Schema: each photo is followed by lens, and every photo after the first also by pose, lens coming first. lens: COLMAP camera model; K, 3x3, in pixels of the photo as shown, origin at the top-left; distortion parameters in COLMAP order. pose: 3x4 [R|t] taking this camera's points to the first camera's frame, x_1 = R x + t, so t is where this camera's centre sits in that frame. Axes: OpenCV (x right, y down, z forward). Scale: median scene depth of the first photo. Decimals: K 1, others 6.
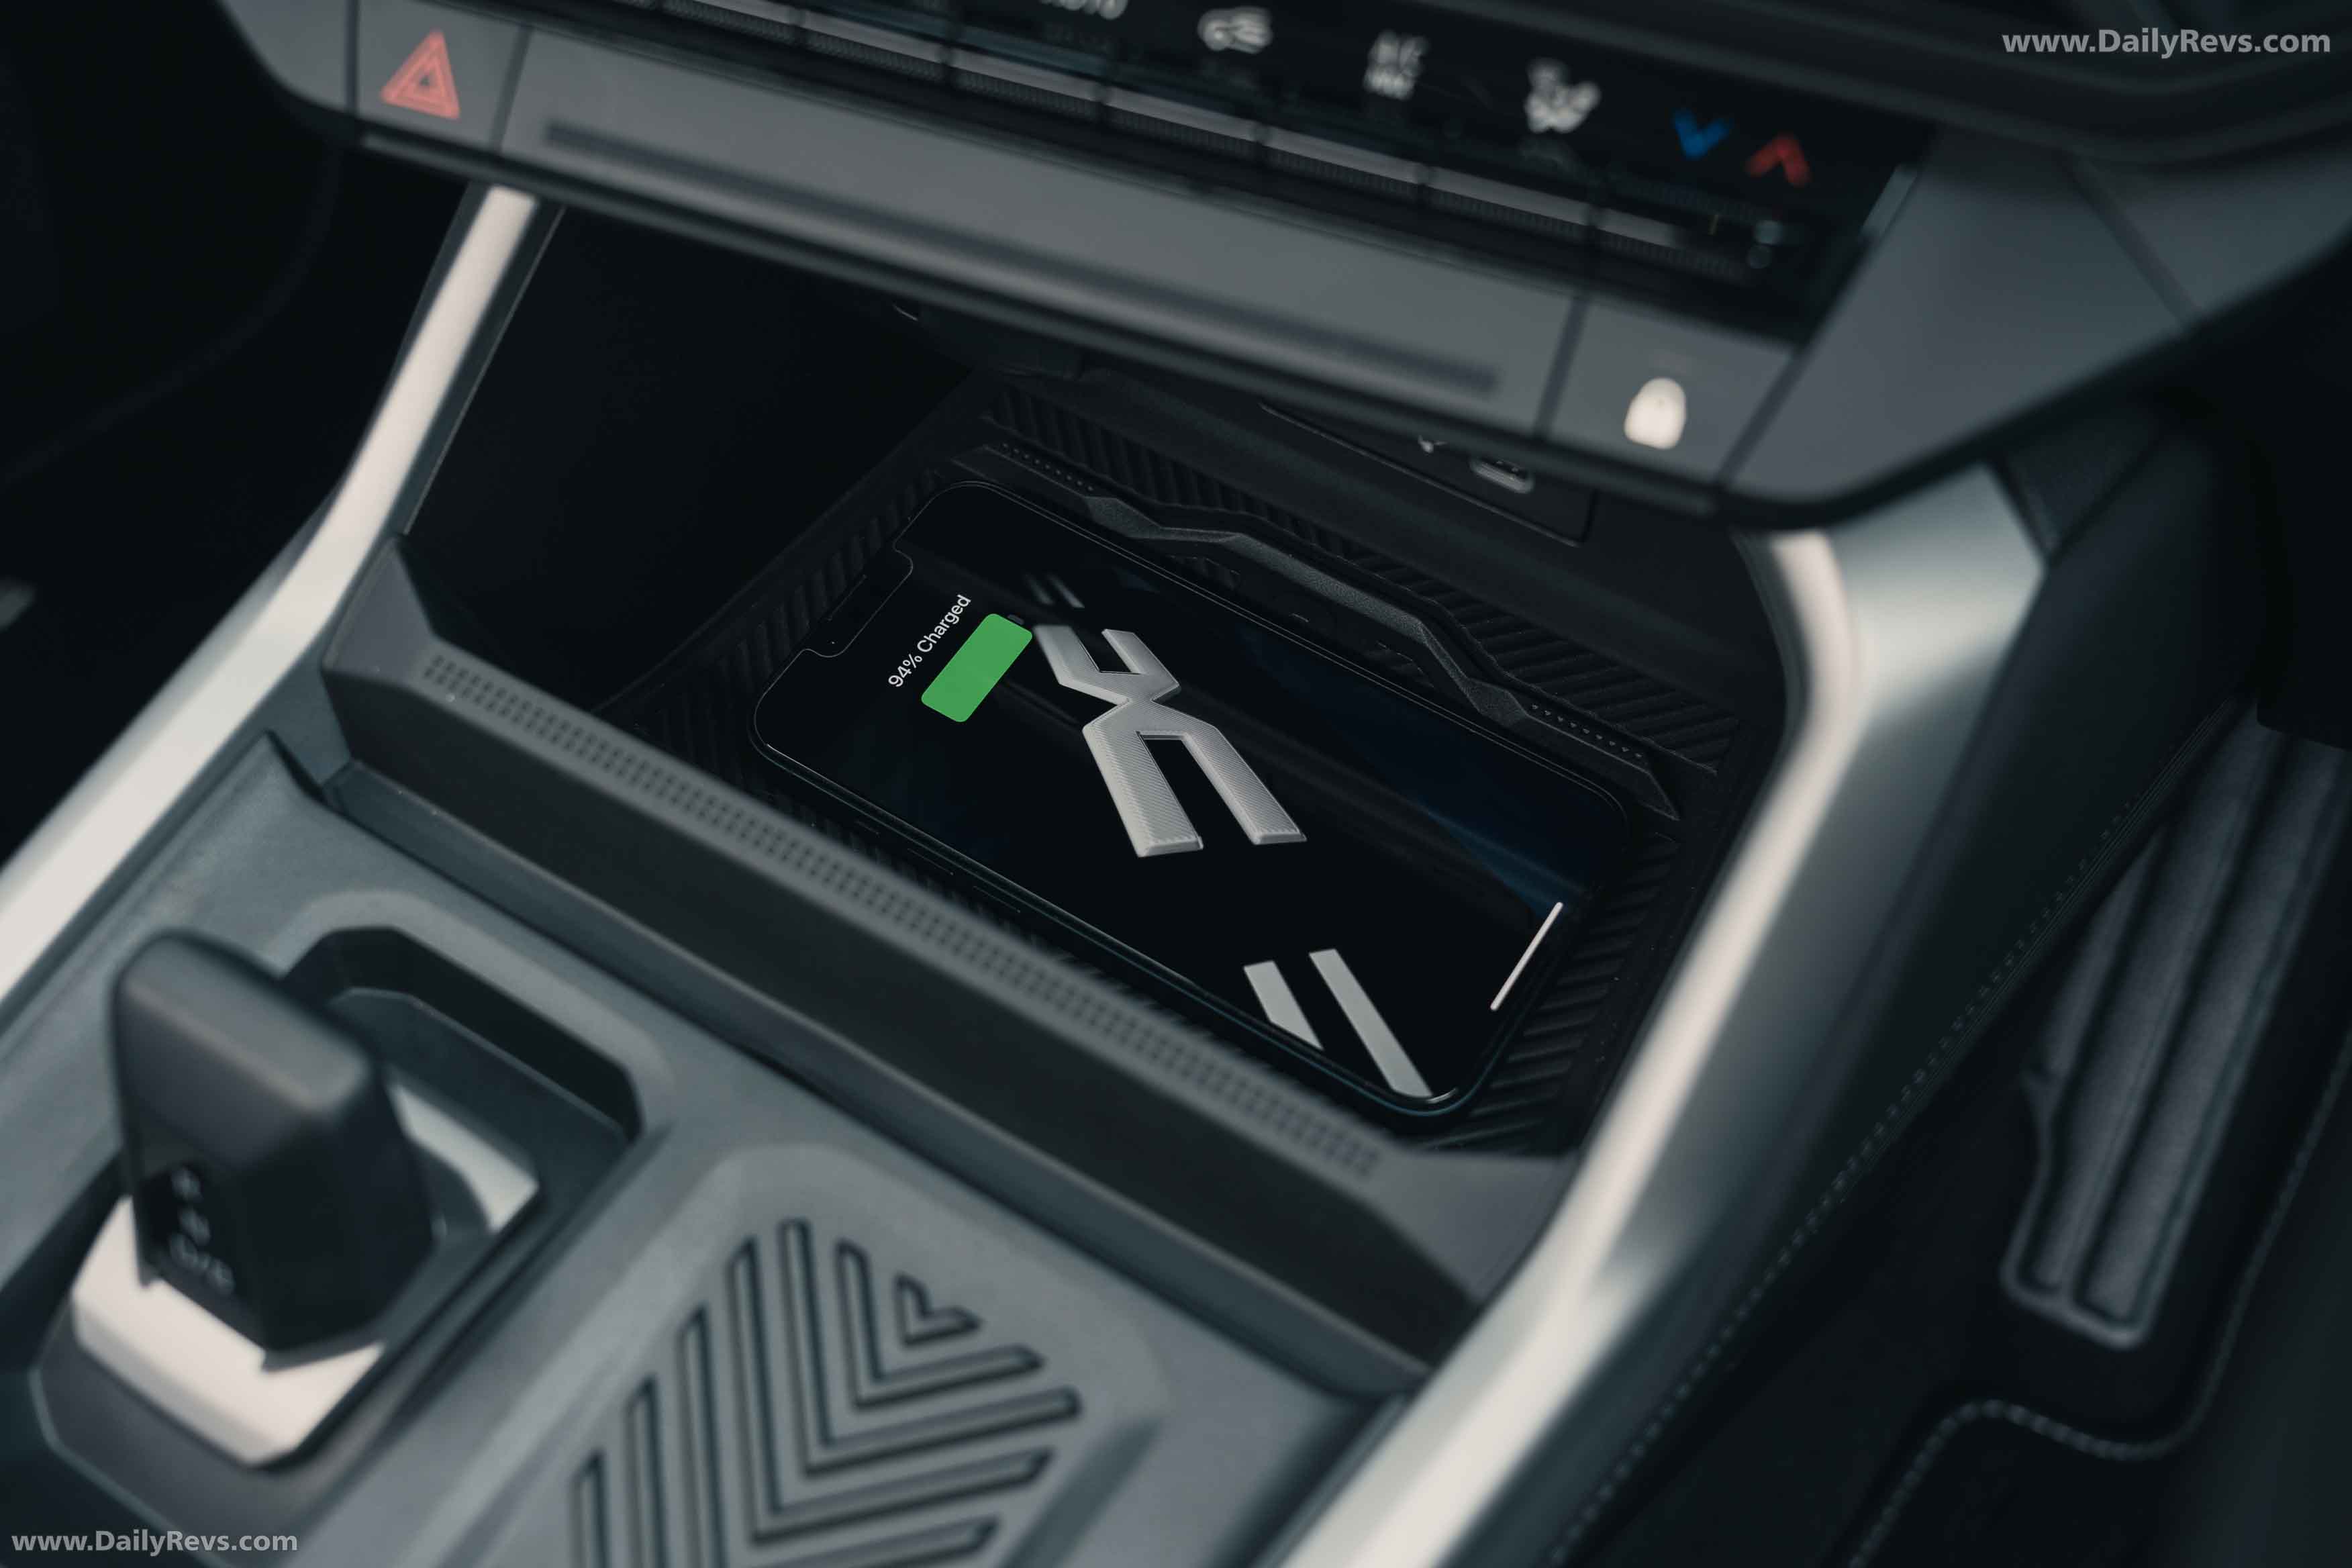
lens RADIAL K [[2568.1, 0, 1172.1], [0, 2568.1, 799.0], [0, 0, 1]] dist [0.014996, 0.000000]
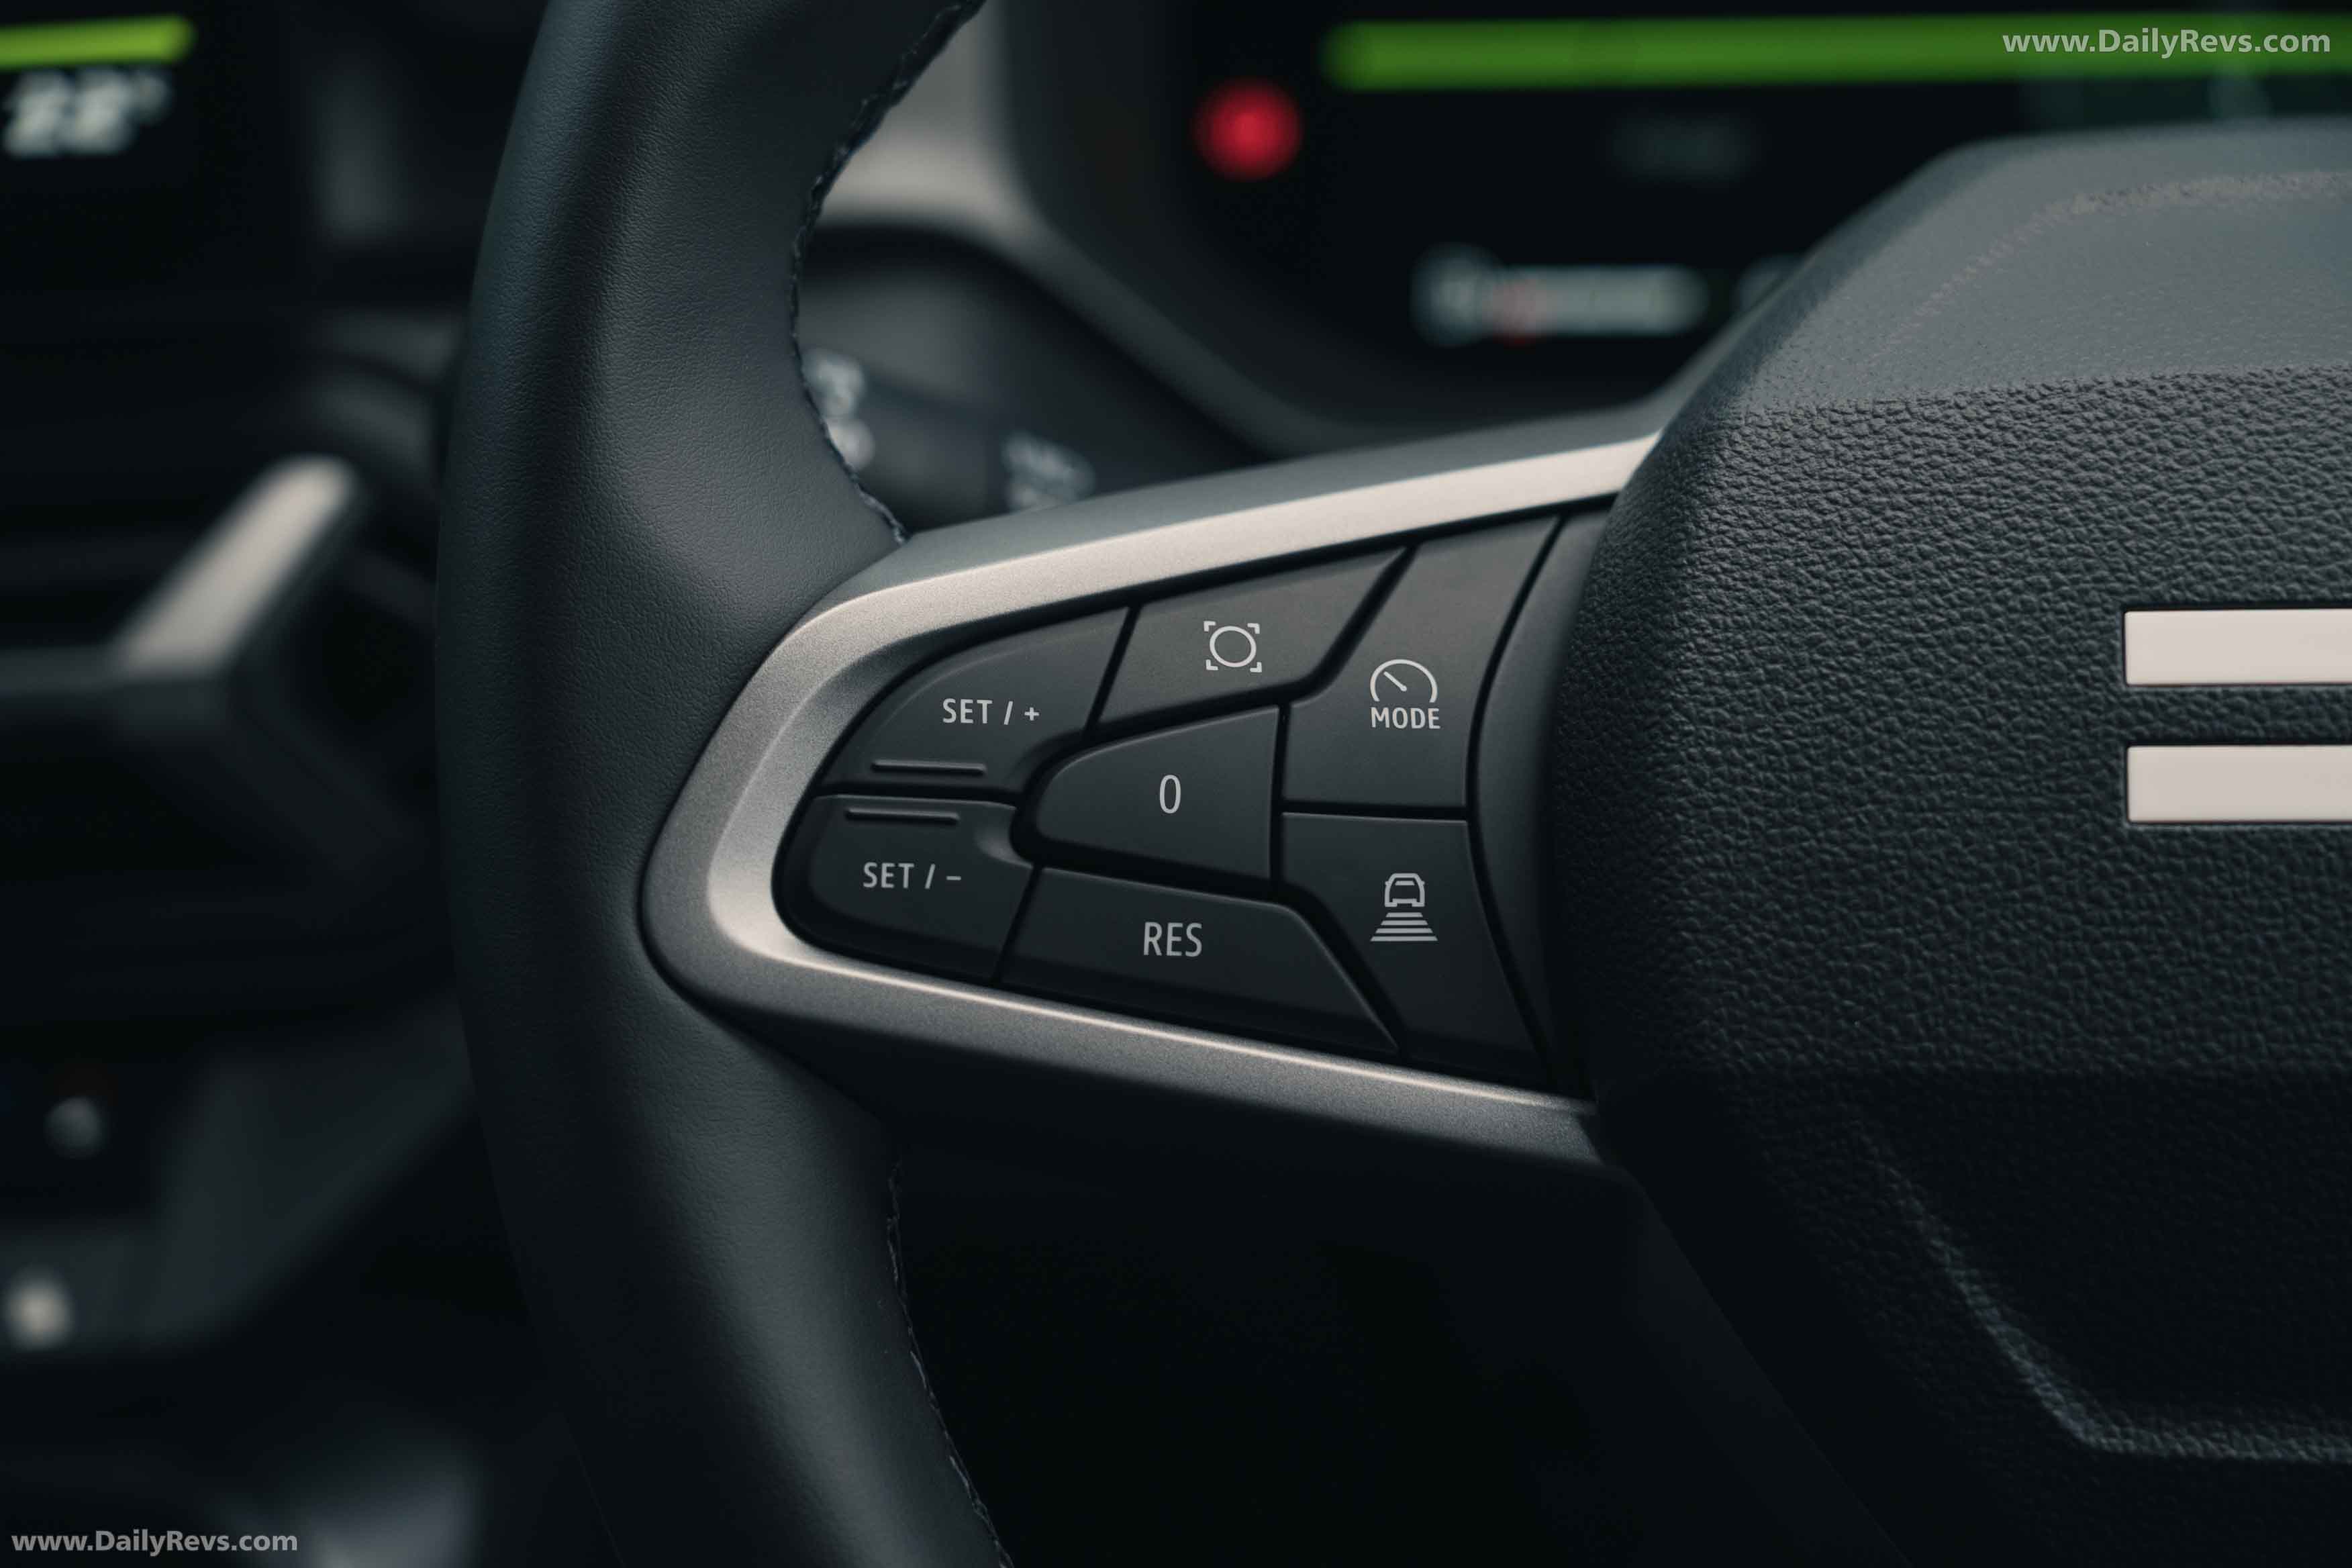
lens RADIAL K [[5749.8, 0, 1178.1], [0, 5749.8, 785.5], [0, 0, 1]] dist [-0.073902, 0.000000]
pose [[0.884972, -0.159112, 0.437617, -0.334686], [0.387463, 0.772866, -0.502544, 0.905164], [-0.258259, 0.614298, 0.745614, -0.853482]]
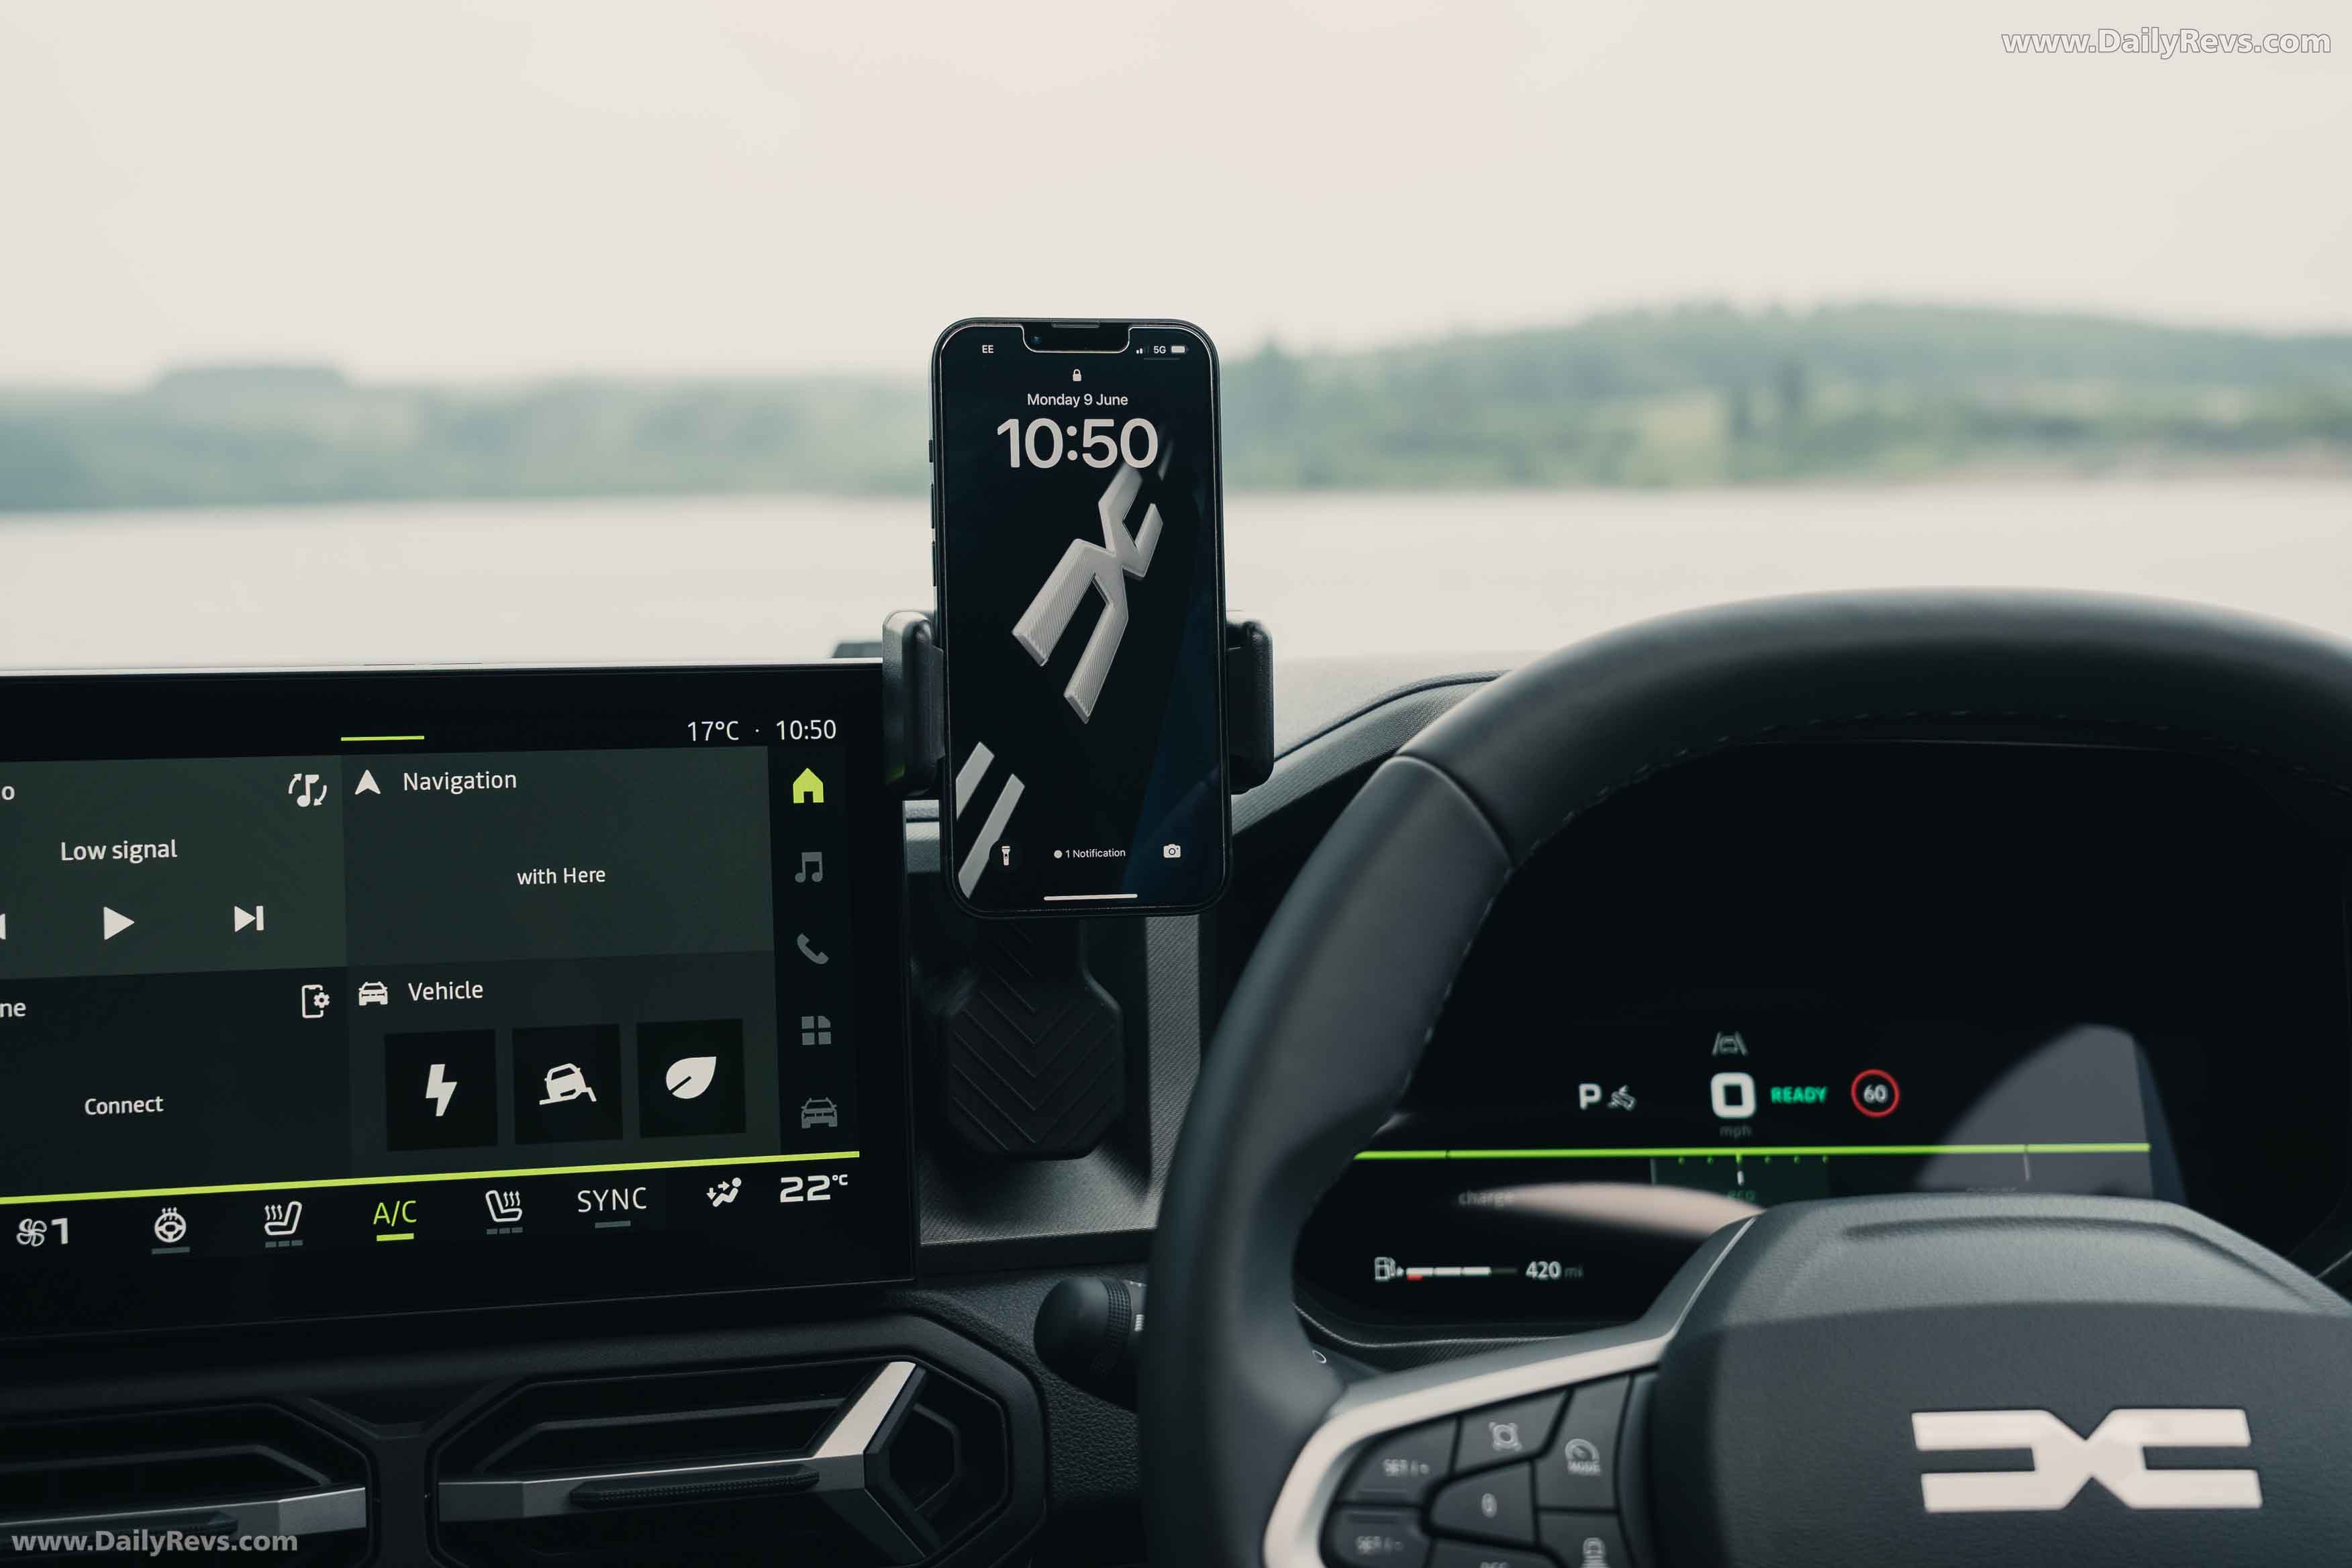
lens RADIAL K [[3183.4, 0, 1163.8], [0, 3183.4, 816.7], [0, 0, 1]] dist [0.045935, 0.000000]
pose [[0.814828, -0.053340, 0.577244, -0.880124], [0.467755, 0.648697, -0.600332, 0.913772], [-0.342435, 0.759176, 0.553526, -0.992728]]
